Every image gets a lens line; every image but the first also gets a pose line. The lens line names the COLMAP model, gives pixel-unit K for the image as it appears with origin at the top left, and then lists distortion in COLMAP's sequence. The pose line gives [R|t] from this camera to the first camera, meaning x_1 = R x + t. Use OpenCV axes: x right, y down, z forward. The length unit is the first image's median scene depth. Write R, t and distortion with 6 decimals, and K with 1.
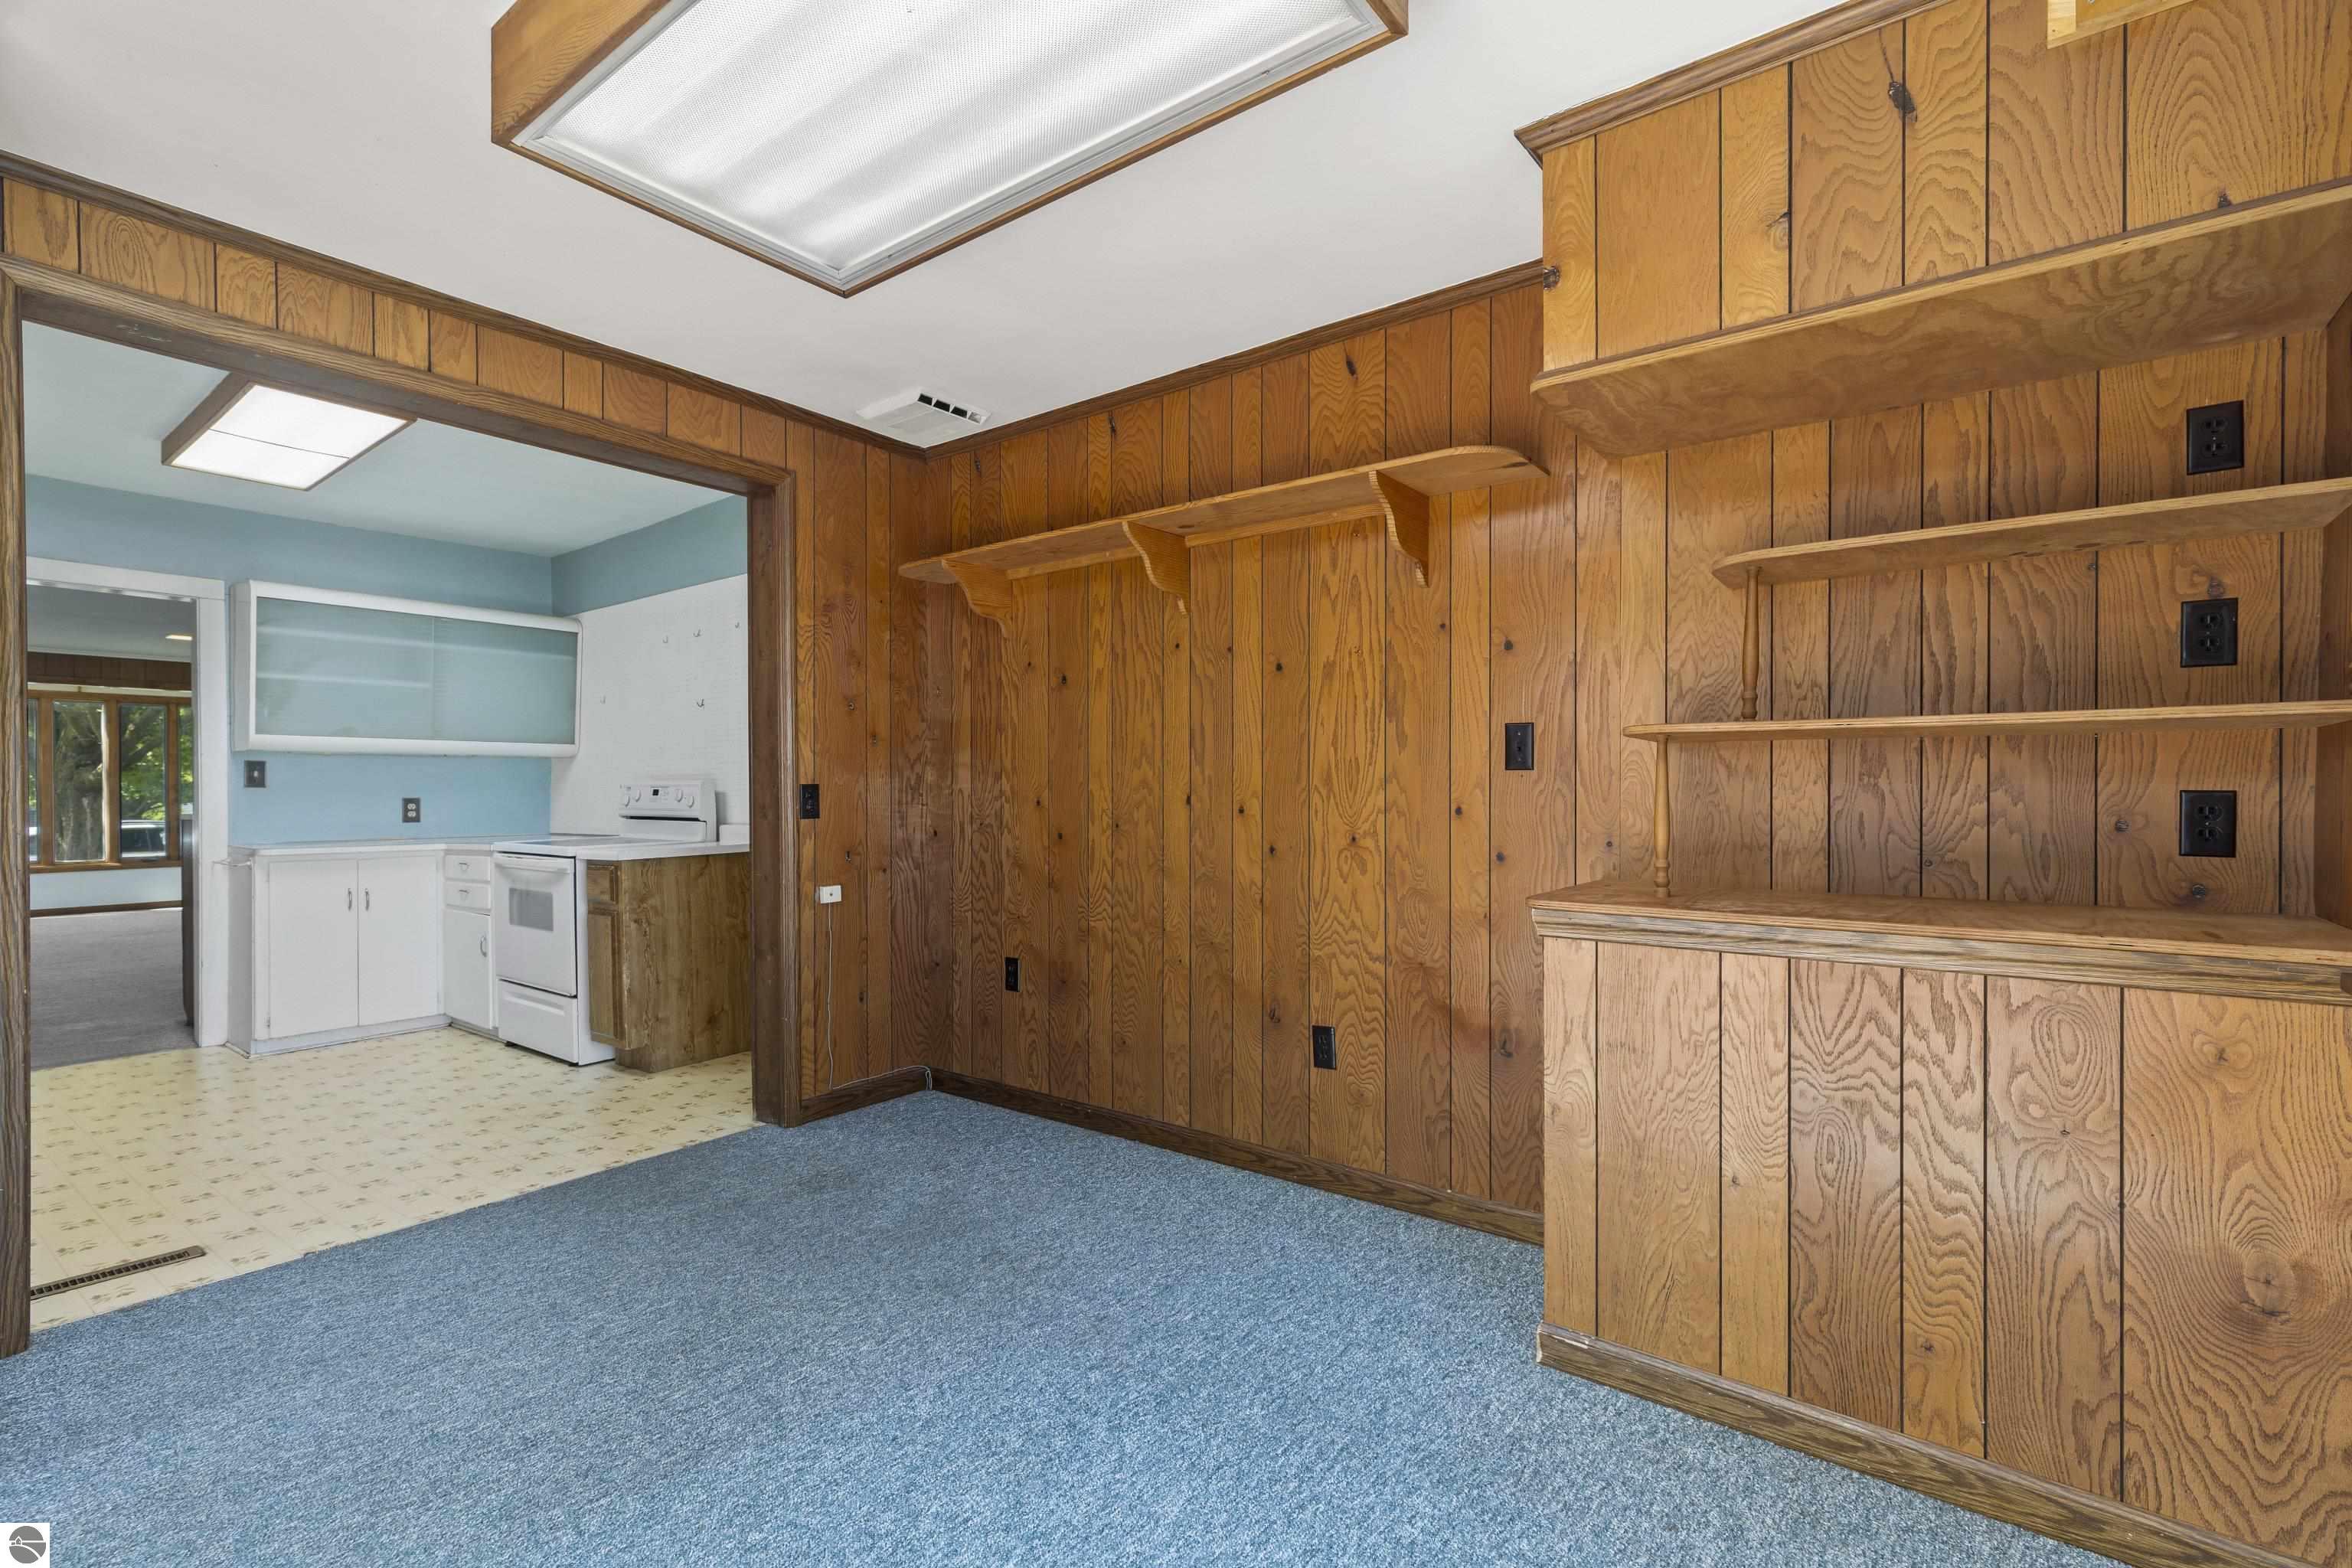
lens RADIAL K [[1061.7, 0, 1185.9], [0, 1061.7, 795.6], [0, 0, 1]] dist [0.007052, -0.000910]
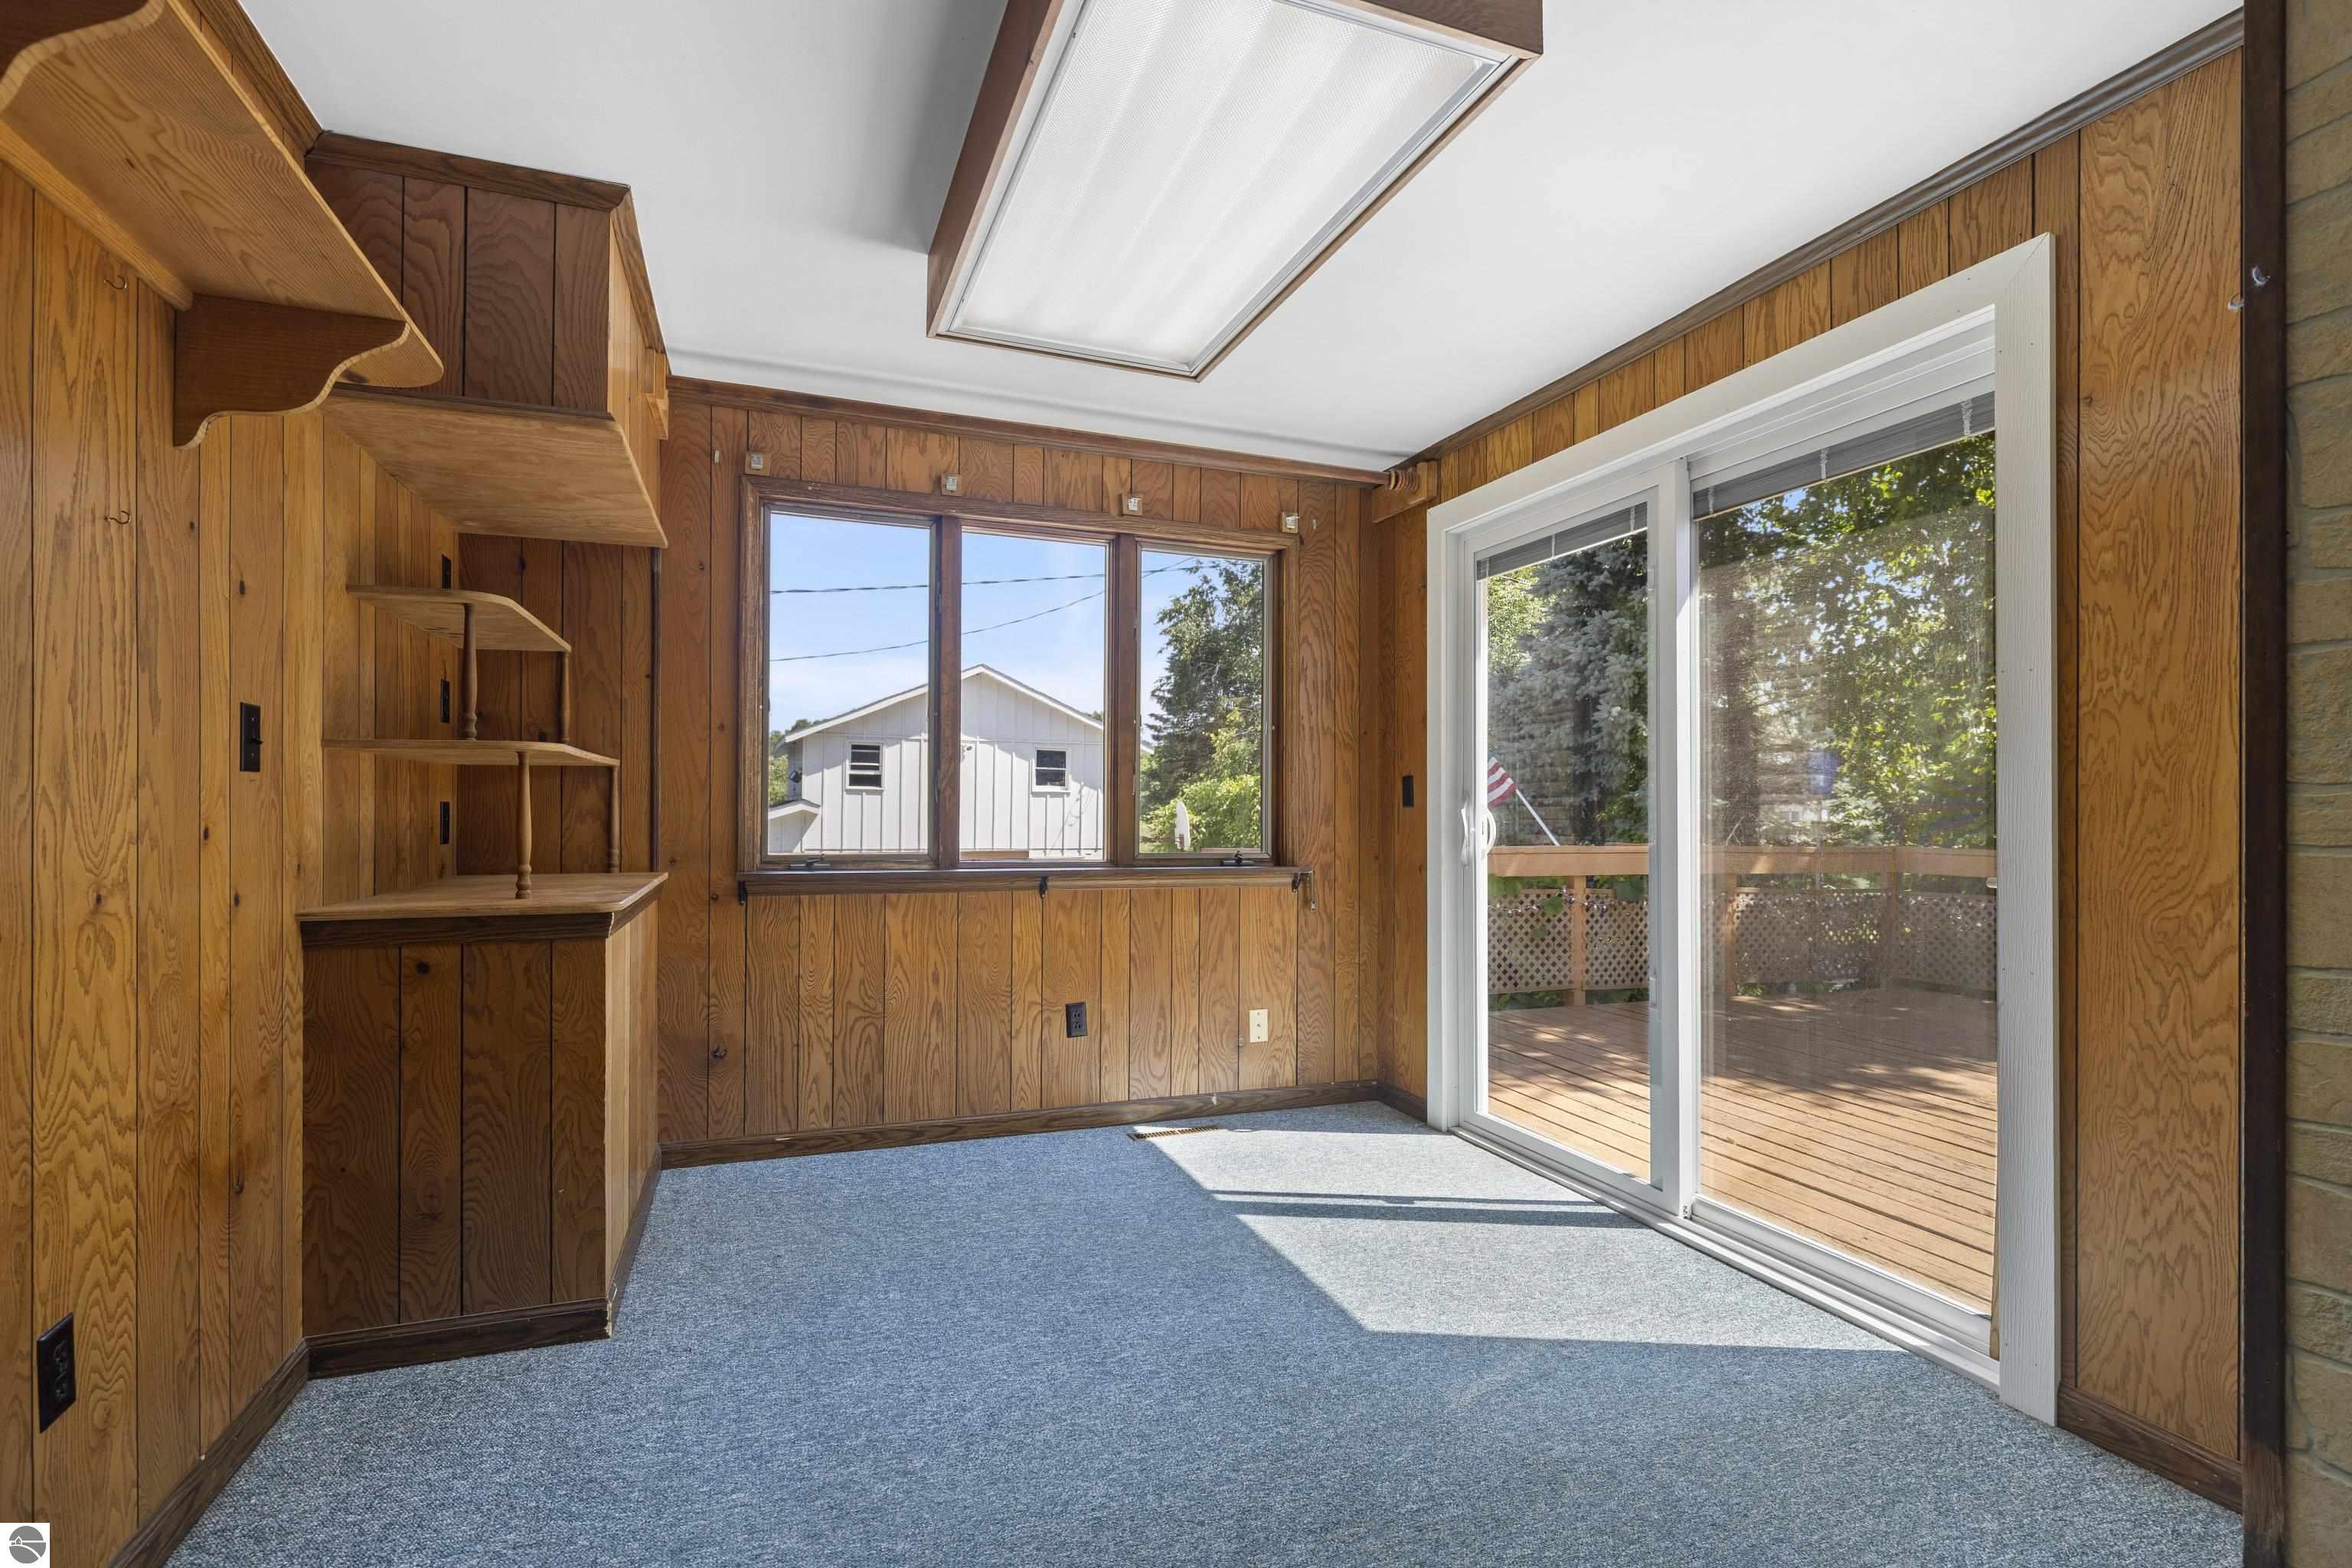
lens RADIAL K [[1100.1, 0, 1181.1], [0, 1100.1, 796.1], [0, 0, 1]] dist [0.001173, -0.001127]
pose [[-0.852059, 0.004819, 0.523424, -0.540923], [0.000813, 0.999969, -0.007884, -0.002237], [-0.523445, -0.006292, -0.852036, 1.195279]]
